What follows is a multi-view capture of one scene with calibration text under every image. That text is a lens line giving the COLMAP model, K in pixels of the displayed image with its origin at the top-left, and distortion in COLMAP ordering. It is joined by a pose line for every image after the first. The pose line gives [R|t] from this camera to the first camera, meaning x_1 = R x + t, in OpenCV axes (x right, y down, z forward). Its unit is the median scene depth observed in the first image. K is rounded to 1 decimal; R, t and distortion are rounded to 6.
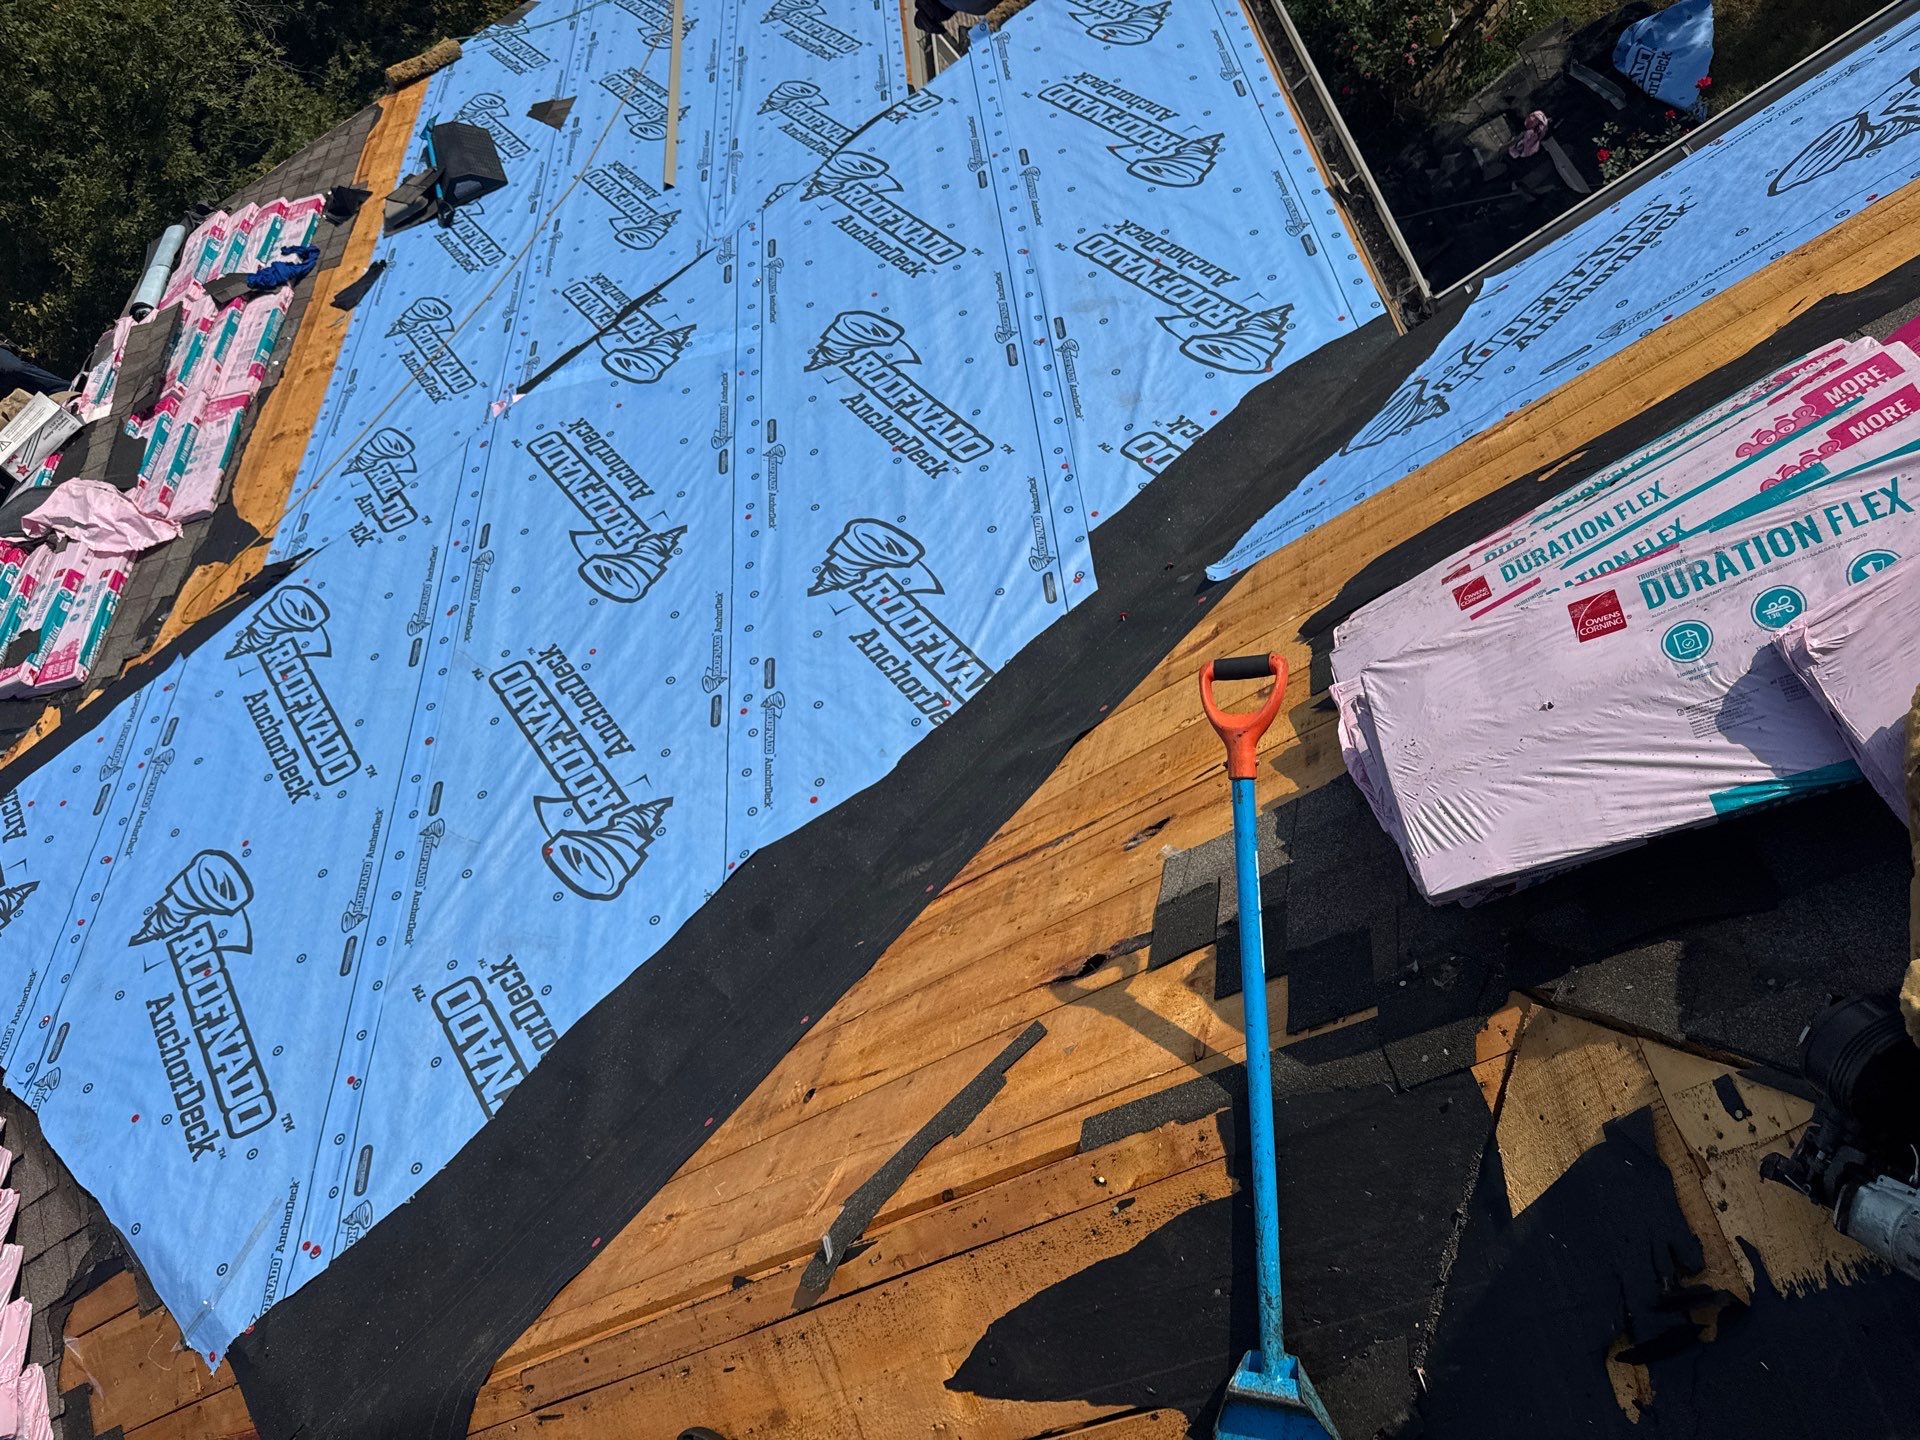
lens RADIAL K [[1349.9, 0, 945.3], [0, 1349.9, 717.6], [0, 0, 1]] dist [0.086129, -0.119559]
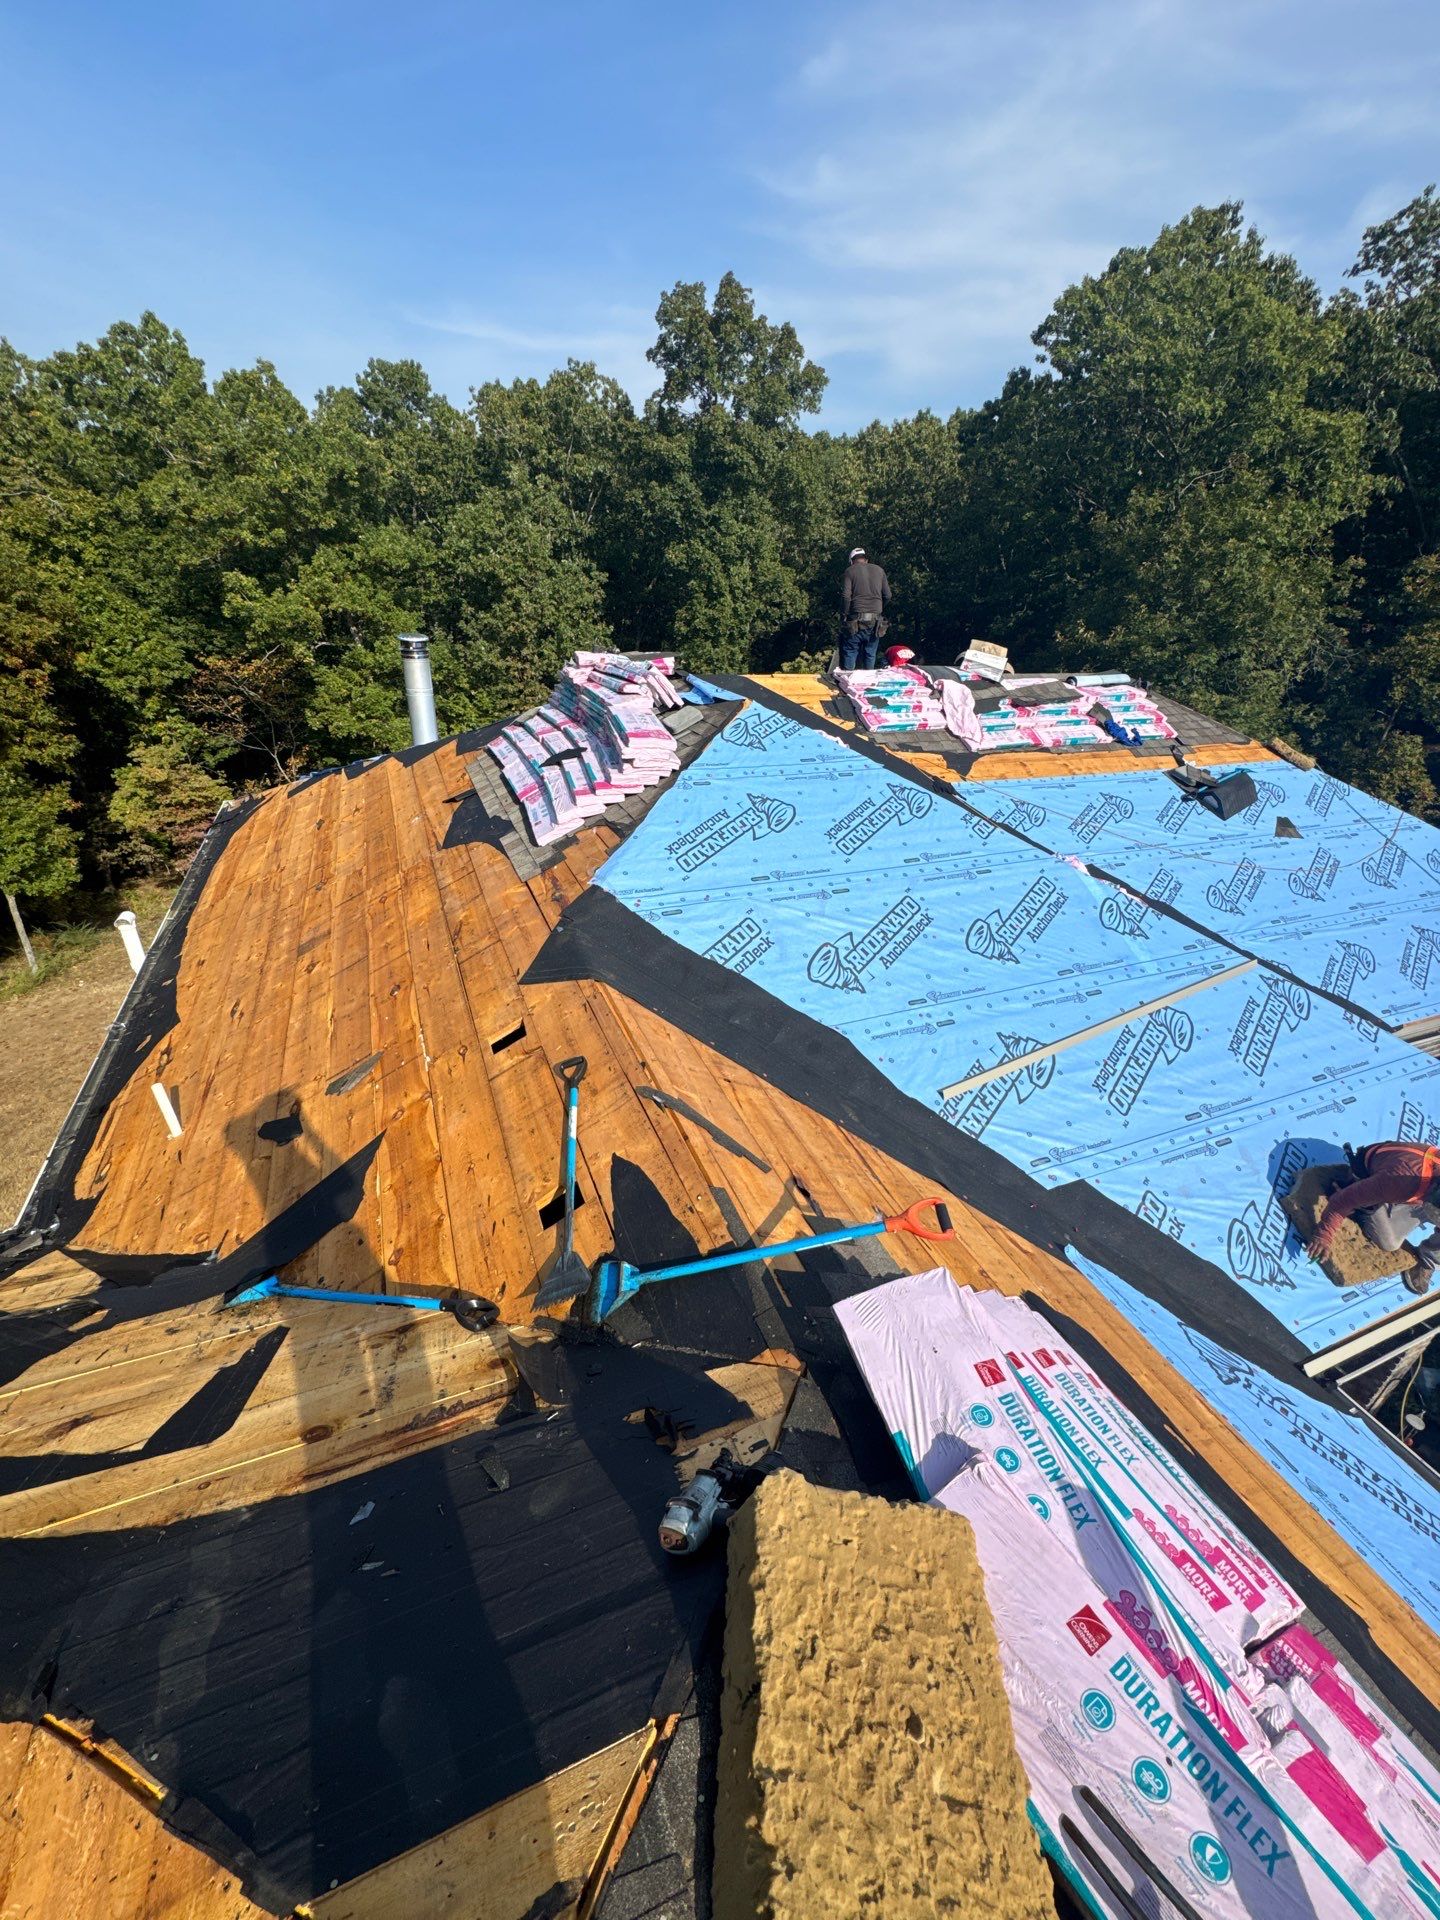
lens RADIAL K [[760.6, 0, 720.0], [0, 760.6, 960.0], [0, 0, 1]] dist [-0.003293, -0.000090]
pose [[0.193494, 0.921708, -0.336177, 0.093605], [-0.909357, 0.297110, 0.291198, -0.089626], [0.368281, 0.249360, 0.895650, -0.106744]]
